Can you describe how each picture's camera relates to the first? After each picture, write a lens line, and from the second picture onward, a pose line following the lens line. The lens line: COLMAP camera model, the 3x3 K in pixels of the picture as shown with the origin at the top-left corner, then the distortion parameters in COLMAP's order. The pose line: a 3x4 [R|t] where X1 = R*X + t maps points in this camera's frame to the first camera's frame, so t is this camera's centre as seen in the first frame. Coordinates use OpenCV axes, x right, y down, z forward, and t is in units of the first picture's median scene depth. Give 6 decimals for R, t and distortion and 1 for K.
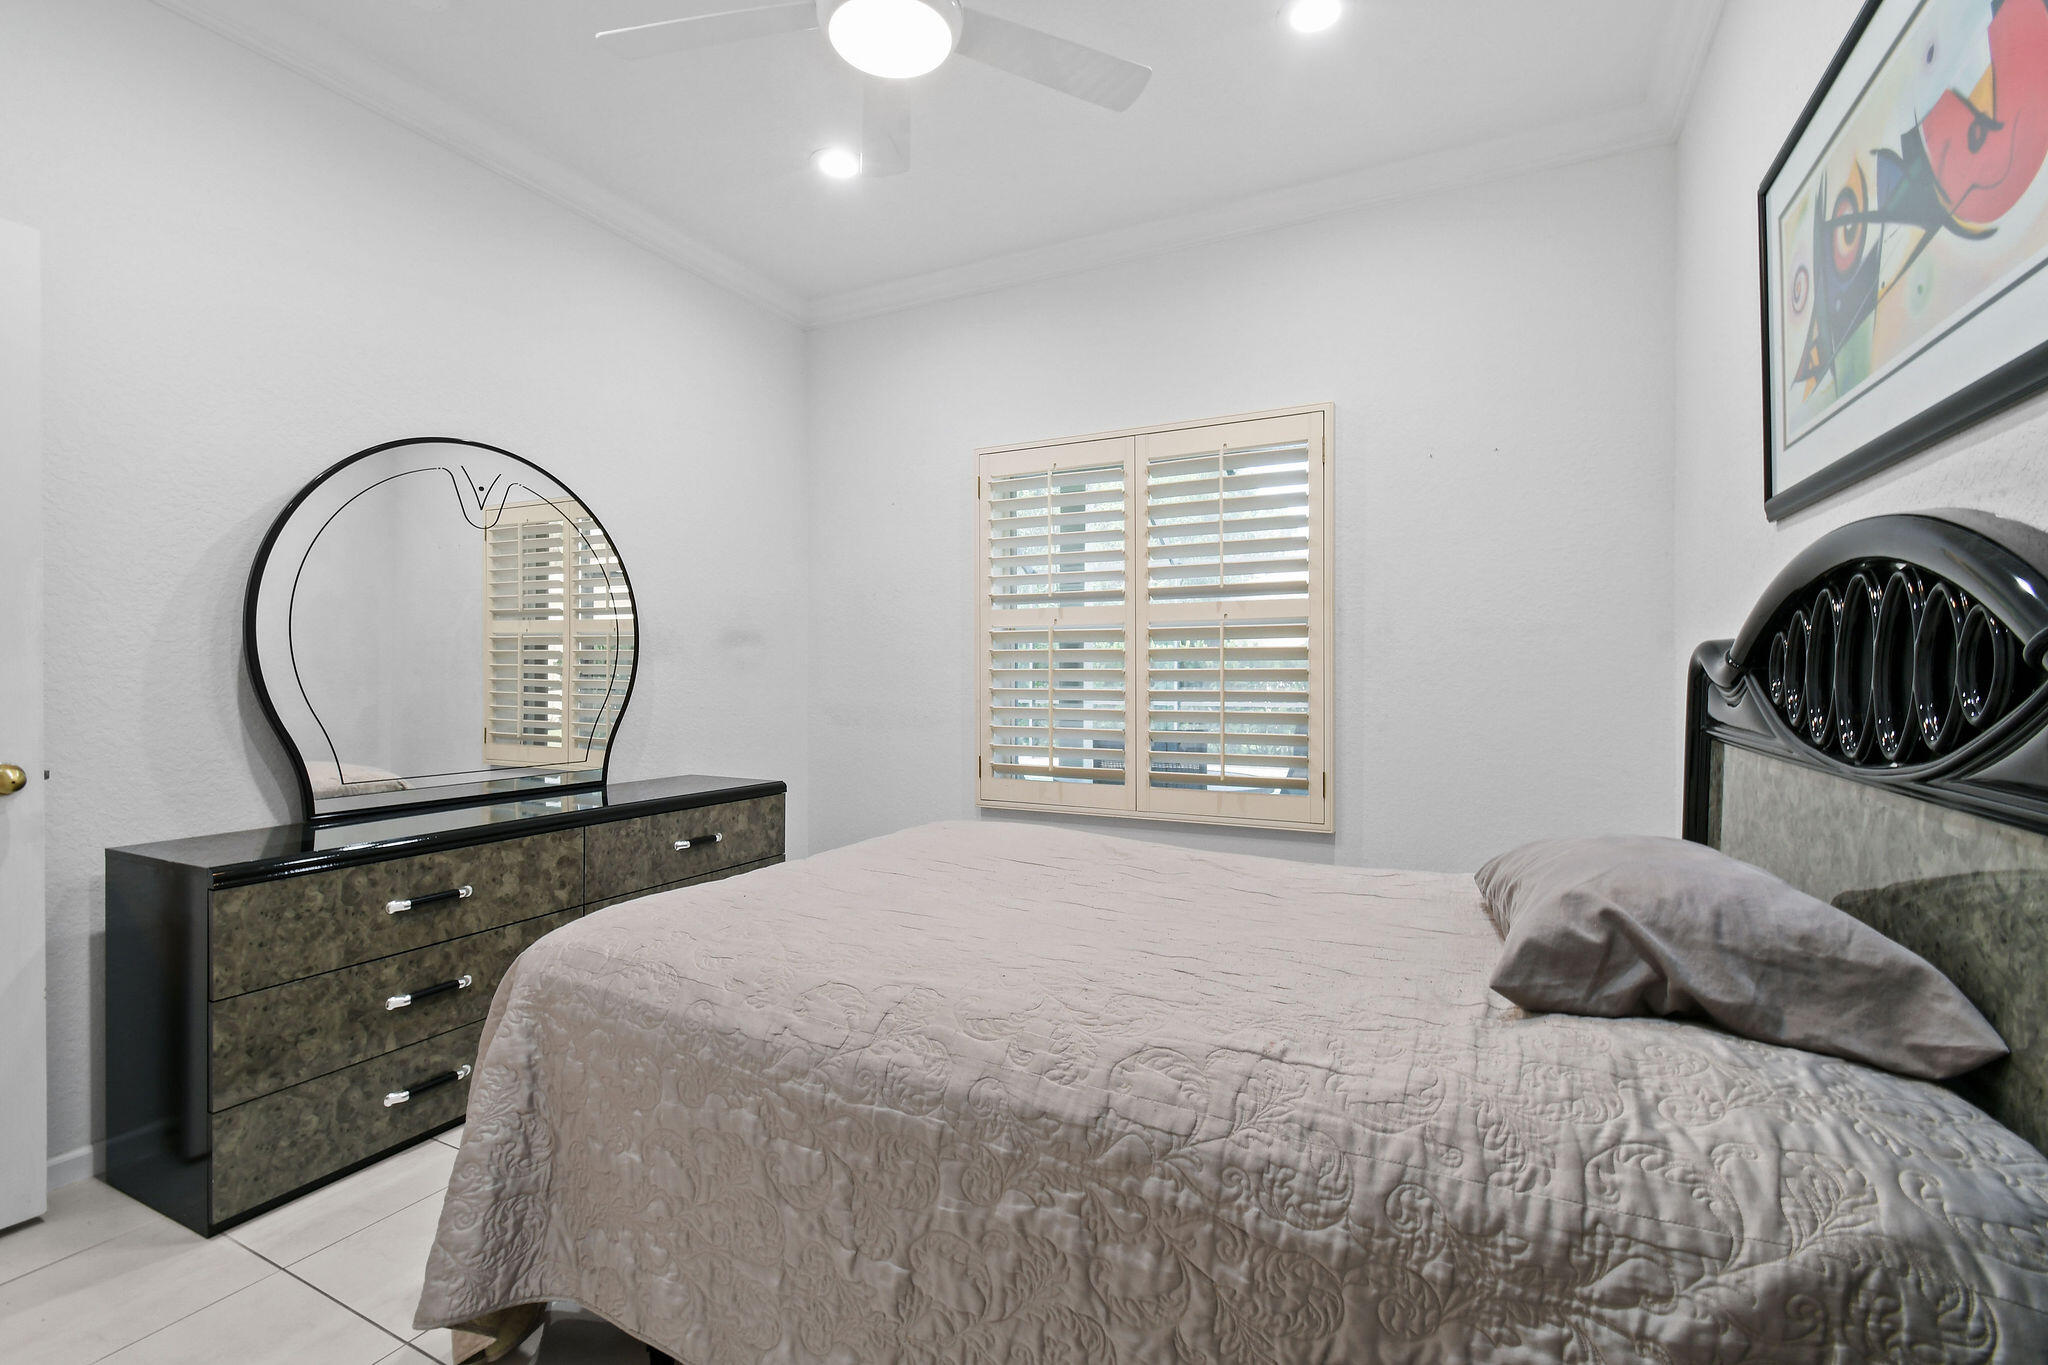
lens RADIAL K [[903.4, 0, 1027.1], [0, 903.4, 686.2], [0, 0, 1]] dist [0.001927, 0.000720]
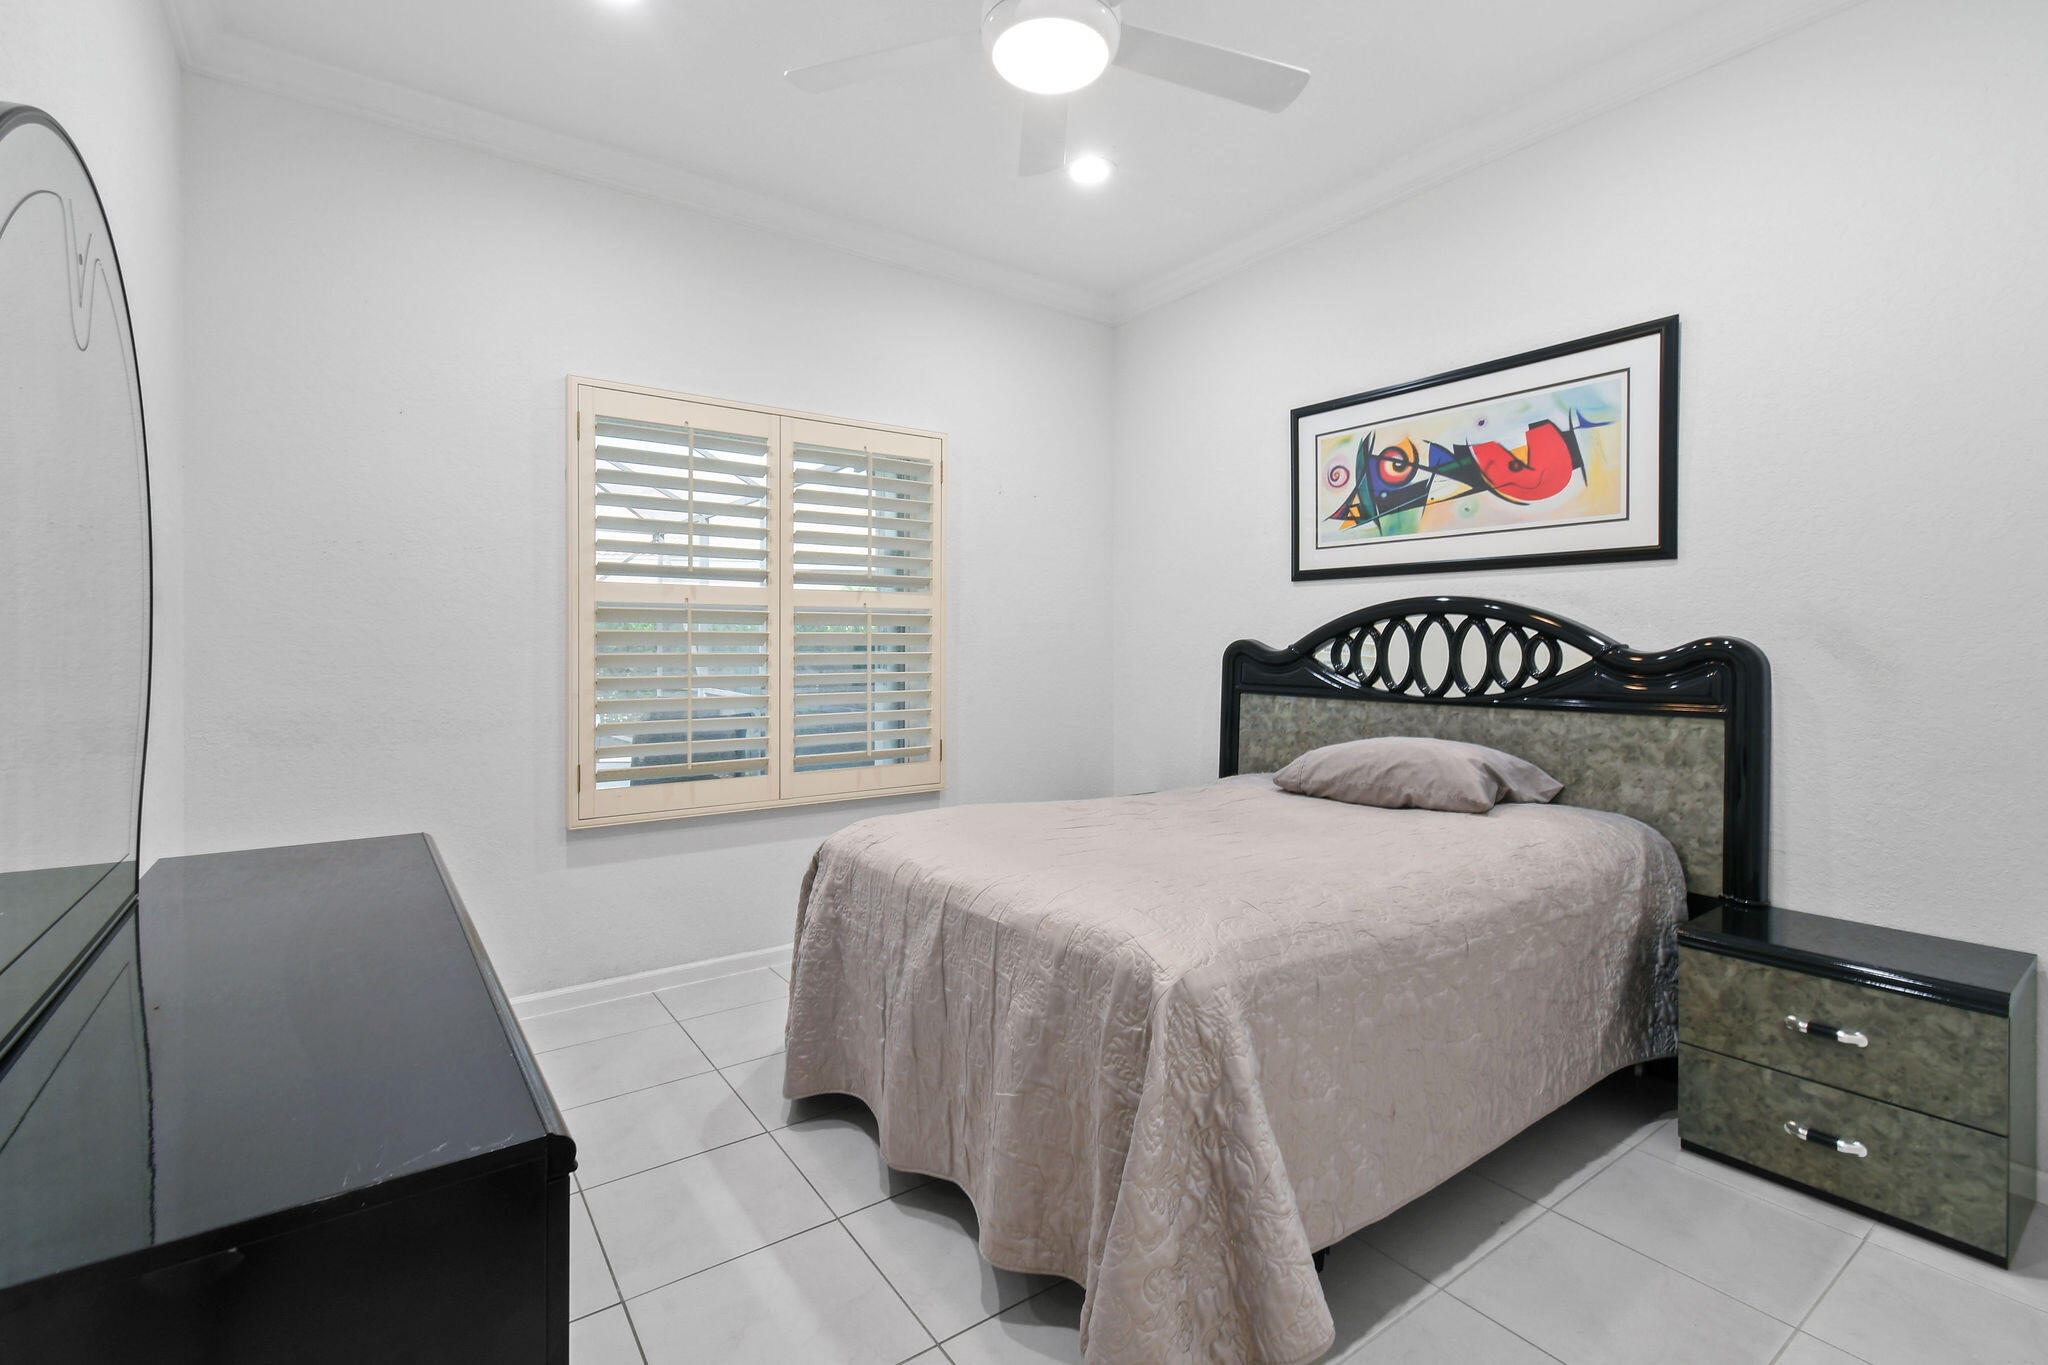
lens RADIAL K [[916.6, 0, 1019.3], [0, 916.6, 652.5], [0, 0, 1]] dist [0.002139, -0.000134]
pose [[0.456046, -0.001583, 0.889955, -0.887239], [0.012341, 0.999914, -0.004545, -0.016912], [-0.889871, 0.013055, 0.456026, 0.441963]]
